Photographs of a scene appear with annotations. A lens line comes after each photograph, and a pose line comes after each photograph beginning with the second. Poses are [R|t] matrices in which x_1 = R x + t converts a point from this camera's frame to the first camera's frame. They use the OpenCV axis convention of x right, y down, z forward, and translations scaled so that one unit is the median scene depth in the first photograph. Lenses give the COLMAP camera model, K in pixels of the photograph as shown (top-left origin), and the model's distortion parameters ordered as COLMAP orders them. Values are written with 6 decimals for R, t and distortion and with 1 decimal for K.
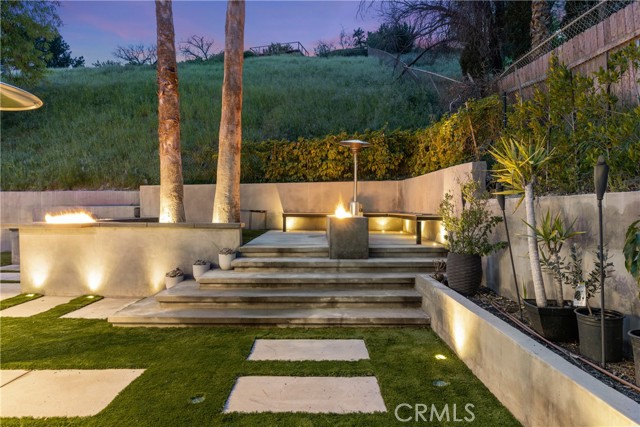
lens RADIAL K [[403.7, 0, 320.0], [0, 403.7, 213.5], [0, 0, 1]] dist [0.001719, 0.001284]
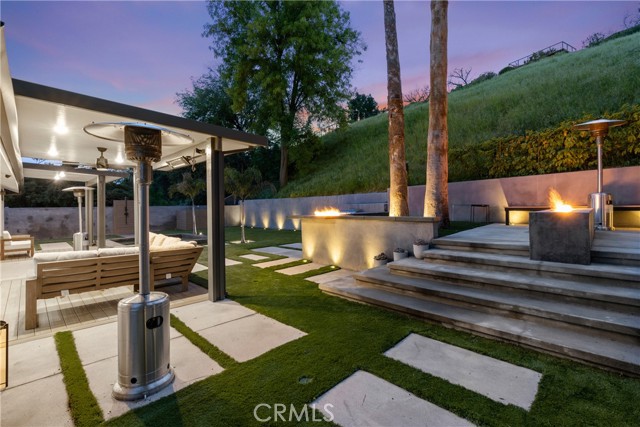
lens RADIAL K [[292.0, 0, 320.8], [0, 292.0, 204.1], [0, 0, 1]] dist [-0.001966, 0.000622]
pose [[0.714796, -0.019712, -0.699055, 0.140982], [0.011102, 0.999797, -0.016841, -0.001961], [0.699245, 0.004277, 0.714869, 0.222834]]
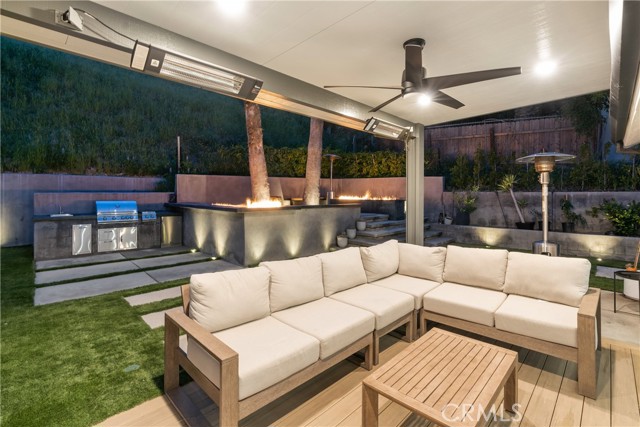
lens RADIAL K [[292.0, 0, 320.8], [0, 292.0, 204.1], [0, 0, 1]] dist [-0.001966, 0.000622]
pose [[0.695666, -0.022904, 0.718000, -1.245908], [0.006078, 0.999643, 0.025999, -0.008503], [-0.718339, -0.013723, 0.695557, 0.247872]]
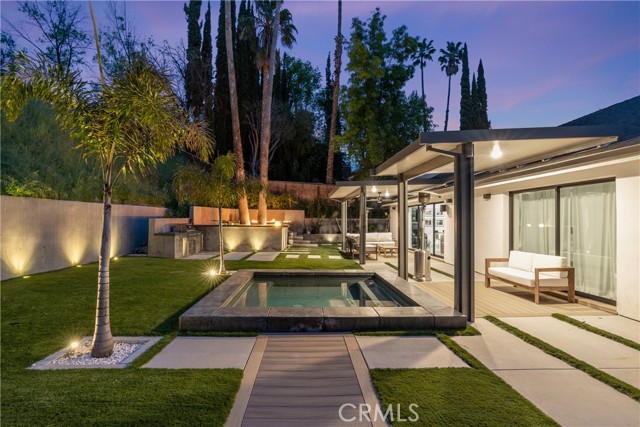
lens RADIAL K [[301.8, 0, 320.0], [0, 301.8, 213.5], [0, 0, 1]] dist [-0.002434, -0.000154]
pose [[-0.029600, 0.017065, 0.999416, -2.885459], [0.002609, 0.999852, -0.016995, -0.023014], [-0.999558, 0.002105, -0.029640, 0.806361]]
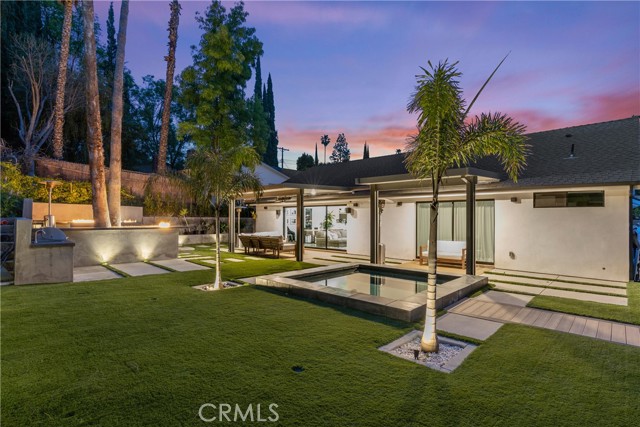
lens RADIAL K [[313.1, 0, 320.0], [0, 313.1, 213.5], [0, 0, 1]] dist [0.003364, 0.000273]
pose [[-0.718566, 0.003324, 0.695450, -2.610855], [-0.002110, 0.999974, -0.006960, -0.041723], [-0.695455, -0.006468, -0.718540, 1.735390]]
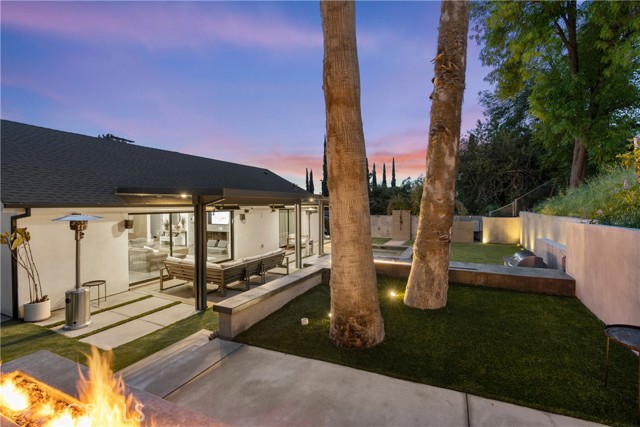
lens RADIAL K [[292.0, 0, 320.8], [0, 292.0, 204.1], [0, 0, 1]] dist [-0.001966, 0.000622]
pose [[-0.406641, -0.003009, -0.913583, 0.231030], [-0.006707, 0.999977, -0.000308, -0.167159], [0.913564, 0.006002, -0.406652, 1.433289]]
